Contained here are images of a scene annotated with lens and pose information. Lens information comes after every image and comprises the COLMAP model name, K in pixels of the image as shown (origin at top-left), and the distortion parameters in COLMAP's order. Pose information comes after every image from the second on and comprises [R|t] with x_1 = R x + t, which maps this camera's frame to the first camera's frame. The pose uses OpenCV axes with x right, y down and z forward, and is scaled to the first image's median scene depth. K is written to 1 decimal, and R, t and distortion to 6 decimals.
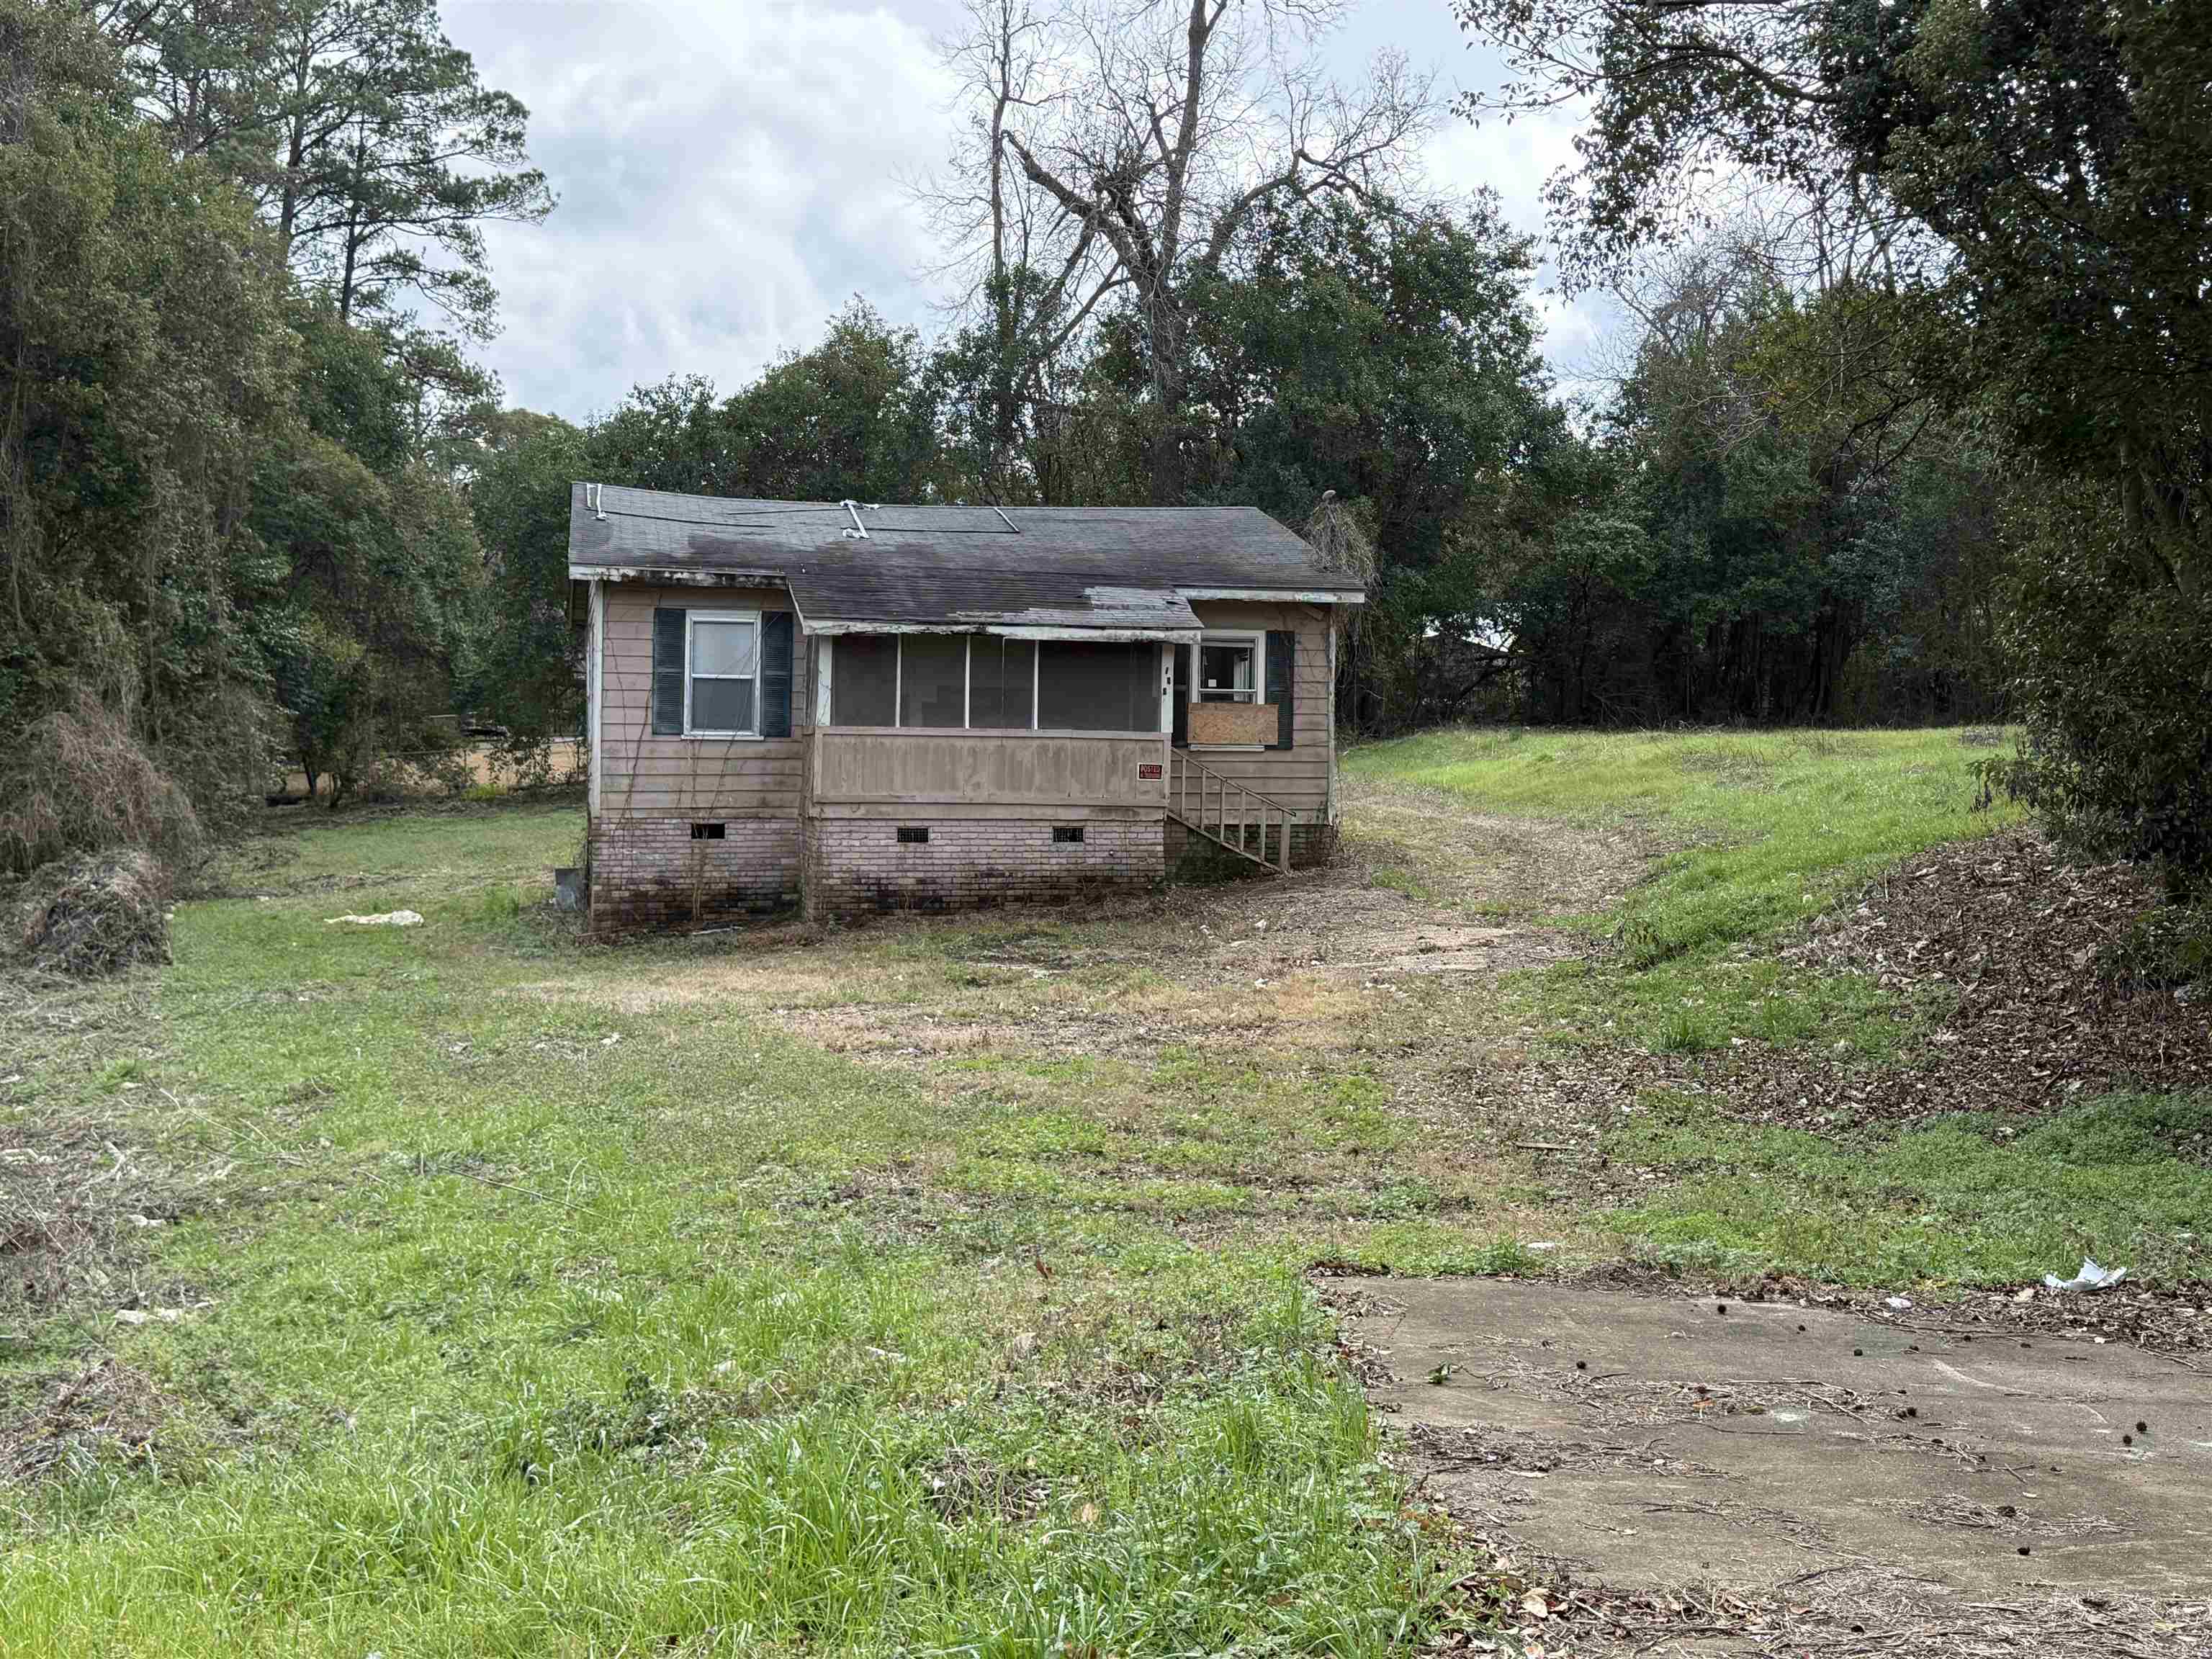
lens RADIAL K [[2524.4, 0, 1121.8], [0, 2524.4, 820.7], [0, 0, 1]] dist [0.189896, -0.429270]
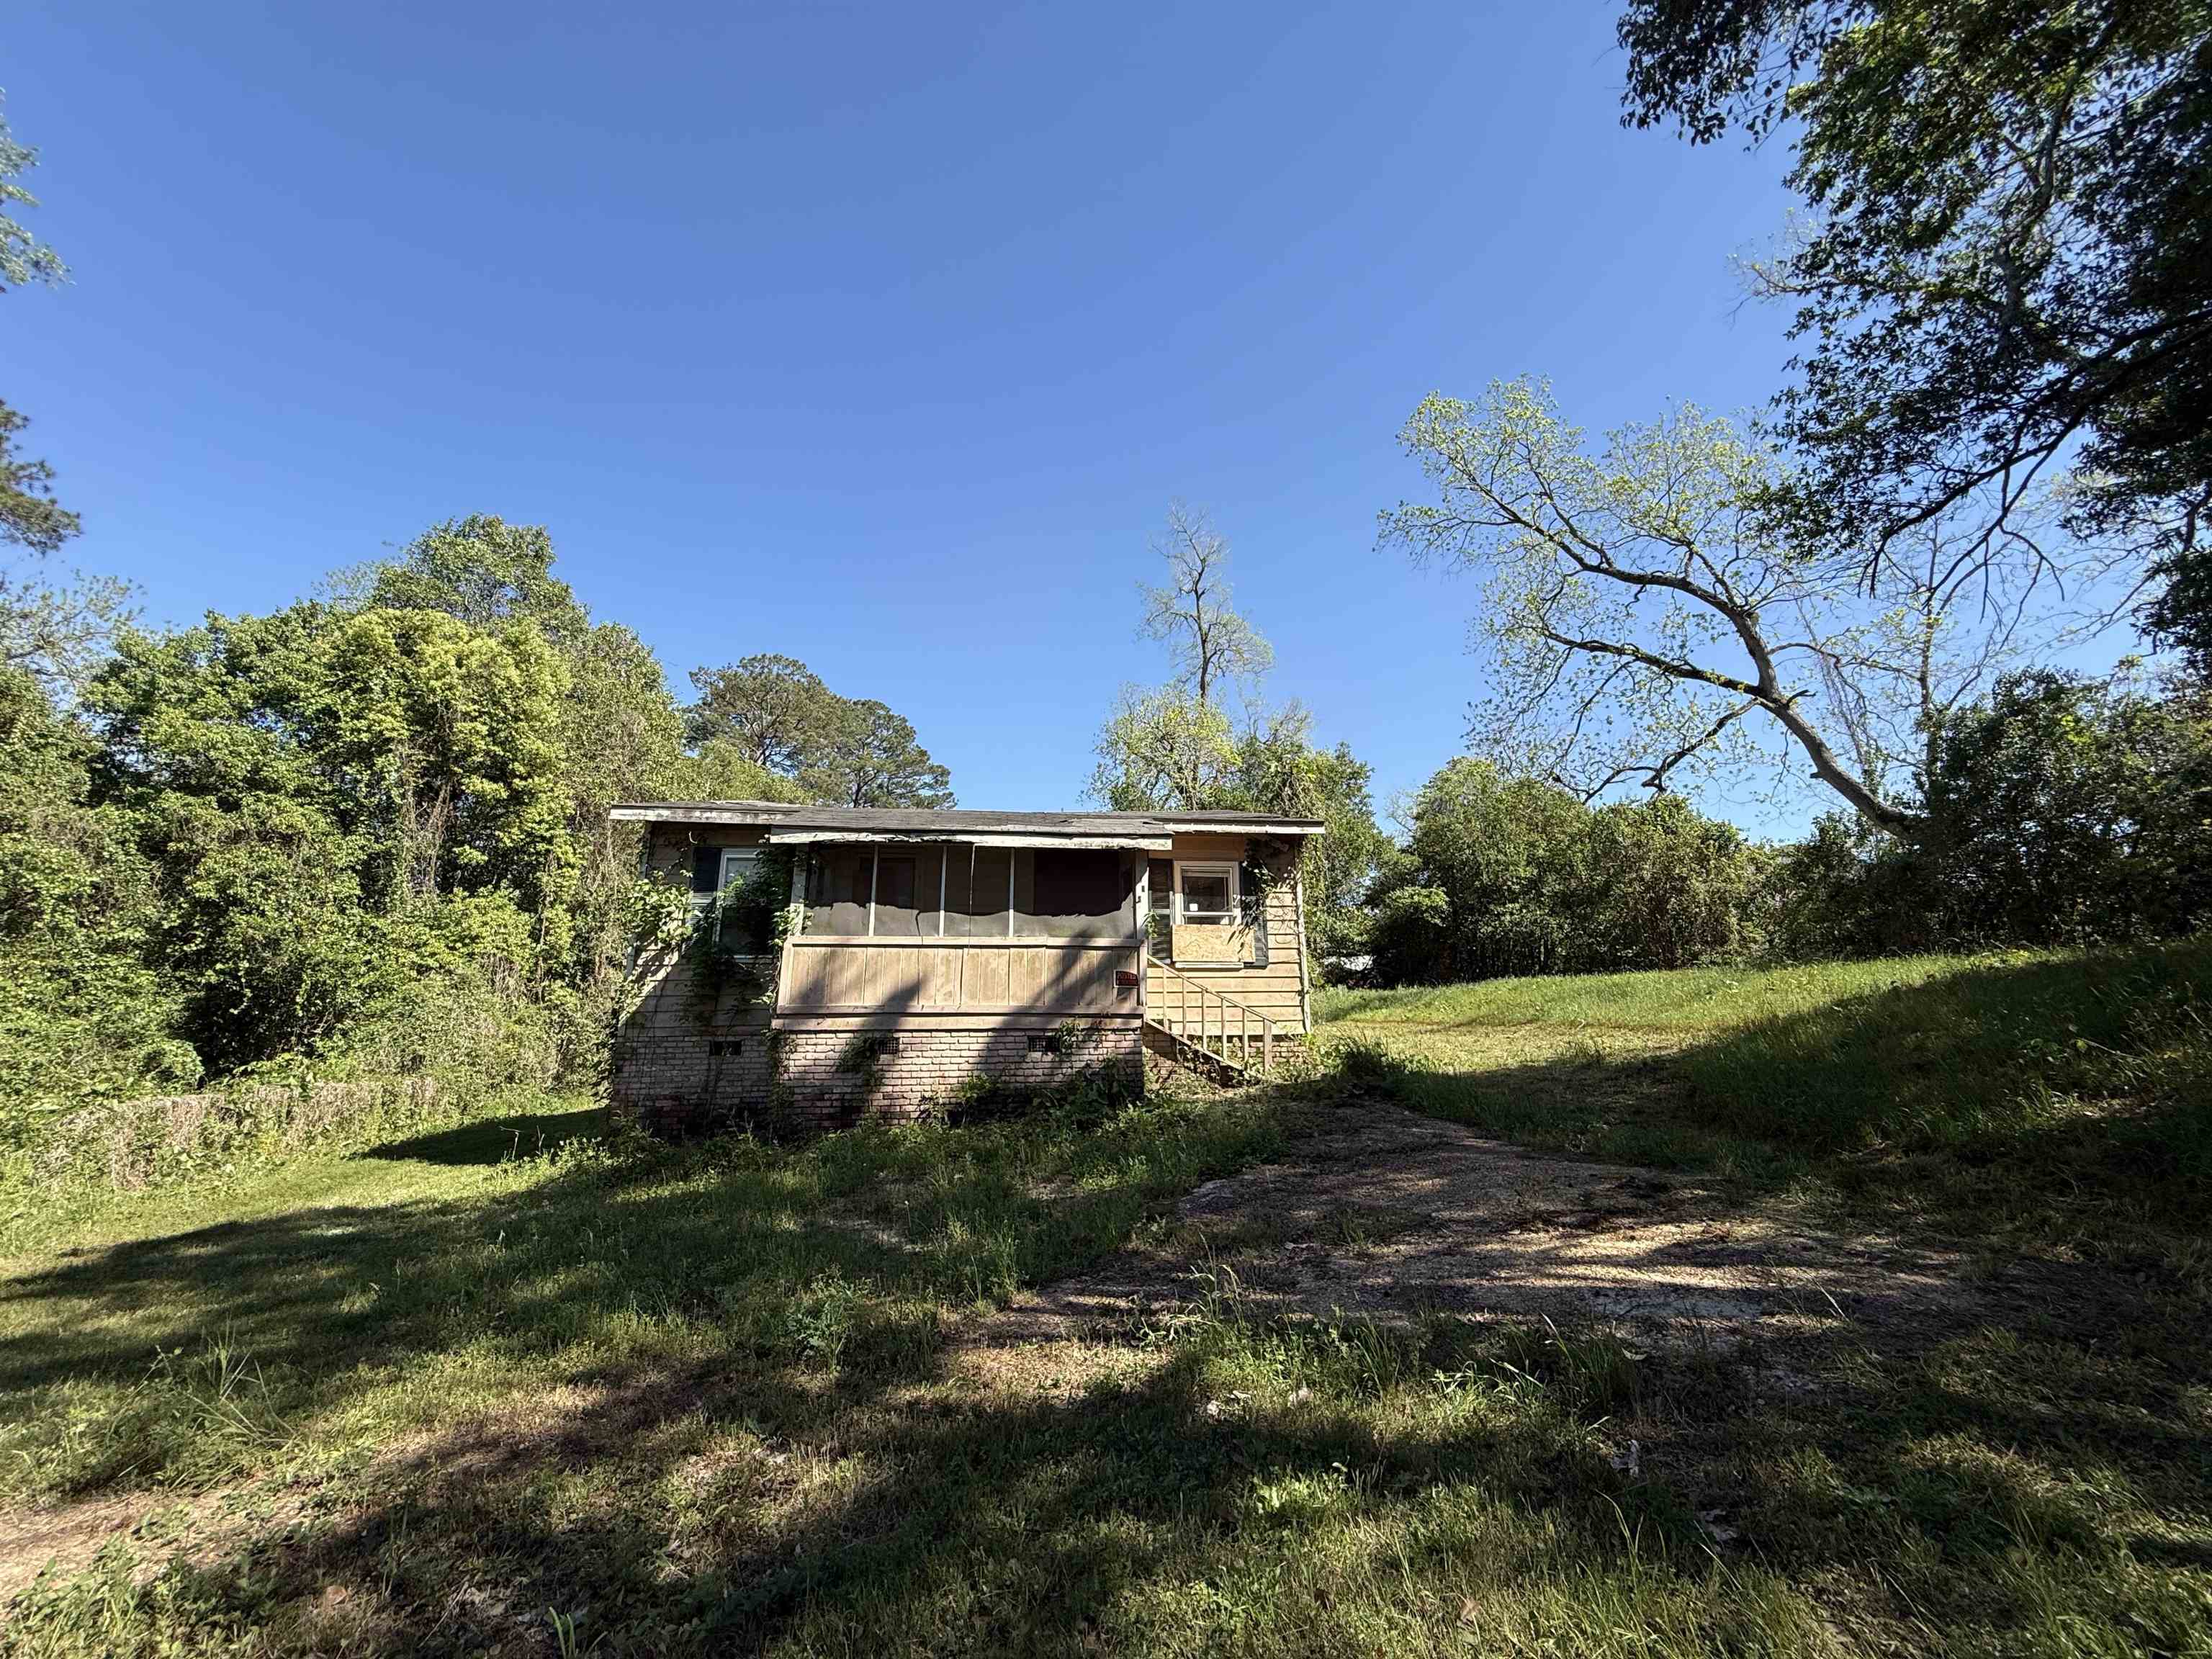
lens RADIAL K [[915.1, 0, 1083.3], [0, 915.1, 806.1], [0, 0, 1]] dist [0.018474, -0.000444]
pose [[0.991872, -0.047129, -0.118191, 0.037345], [0.014318, 0.964316, -0.264366, 0.009903], [0.126433, 0.260525, 0.957153, 0.580121]]
